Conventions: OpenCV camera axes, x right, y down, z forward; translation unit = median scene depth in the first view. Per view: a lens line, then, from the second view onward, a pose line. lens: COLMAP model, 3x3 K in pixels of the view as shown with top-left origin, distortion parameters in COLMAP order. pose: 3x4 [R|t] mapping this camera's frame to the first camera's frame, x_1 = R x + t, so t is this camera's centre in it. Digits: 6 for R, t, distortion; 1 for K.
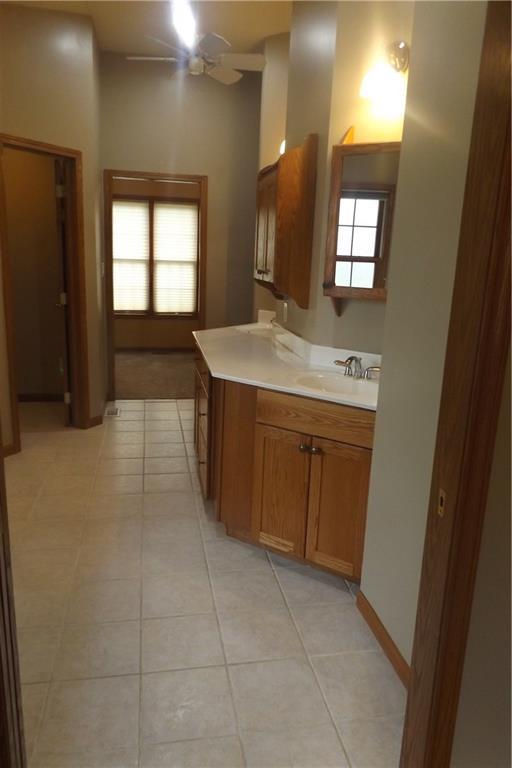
lens RADIAL K [[567.1, 0, 256.0], [0, 567.1, 384.0], [0, 0, 1]] dist [-0.011251, 0.001903]
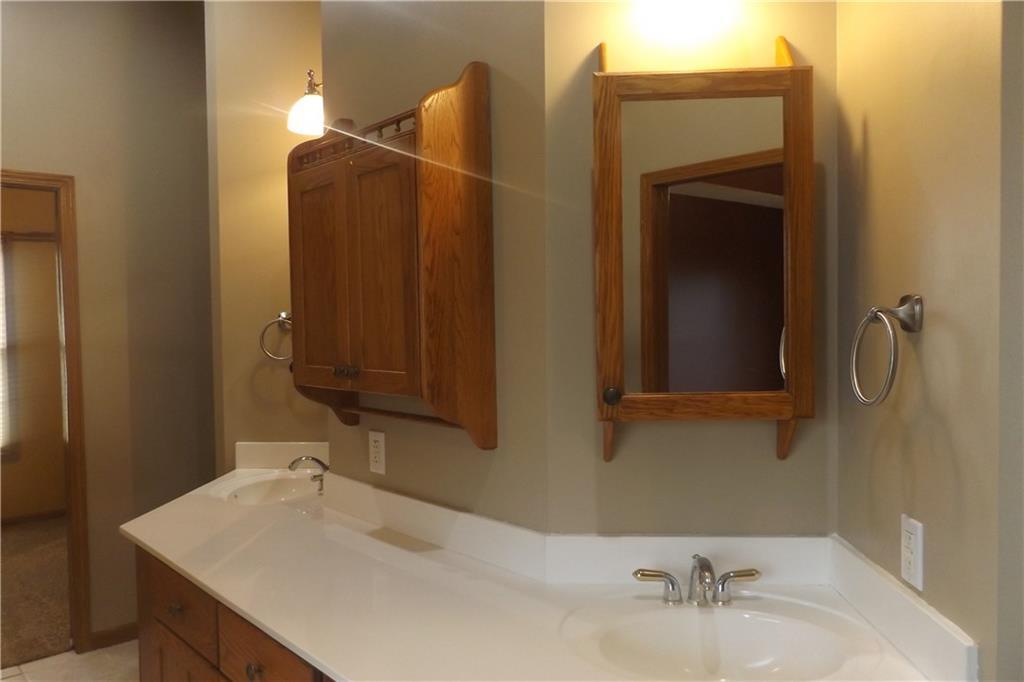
lens RADIAL K [[756.1, 0, 514.2], [0, 756.1, 344.0], [0, 0, 1]] dist [-0.011251, 0.001903]
pose [[0.844815, -0.067000, 0.530847, -0.107261], [0.164295, 0.976682, -0.138197, -0.070045], [-0.509210, 0.203967, 0.836124, 0.271806]]
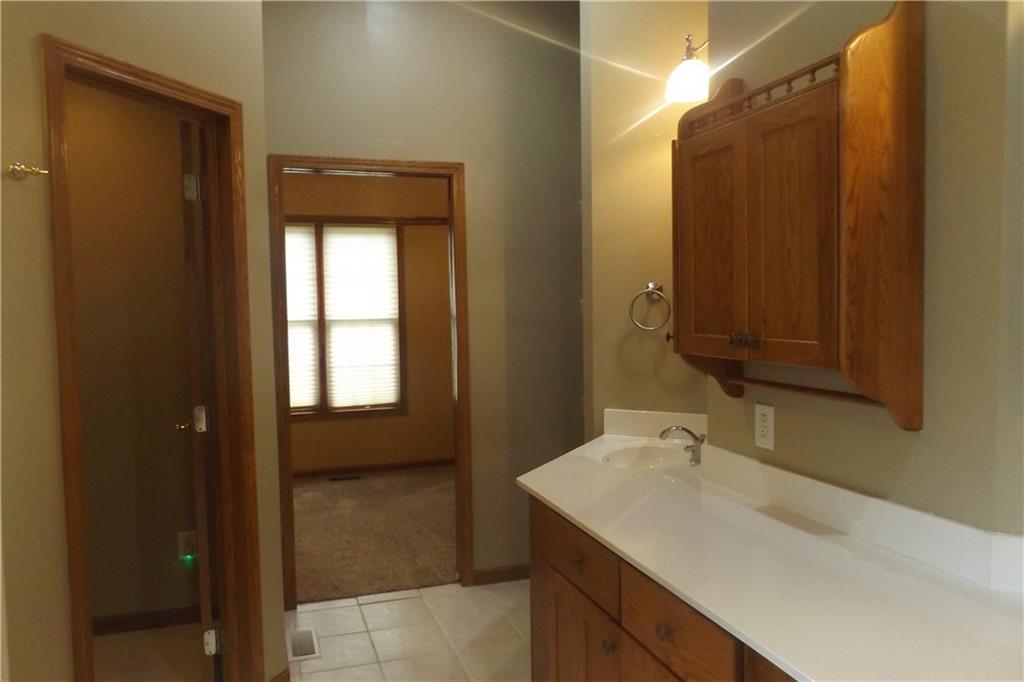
lens RADIAL K [[756.1, 0, 514.2], [0, 756.1, 344.0], [0, 0, 1]] dist [-0.011251, 0.001903]
pose [[0.988021, -0.061971, 0.141331, -0.135530], [0.084460, 0.983637, -0.159136, -0.072050], [-0.129156, 0.169167, 0.977088, 0.289224]]
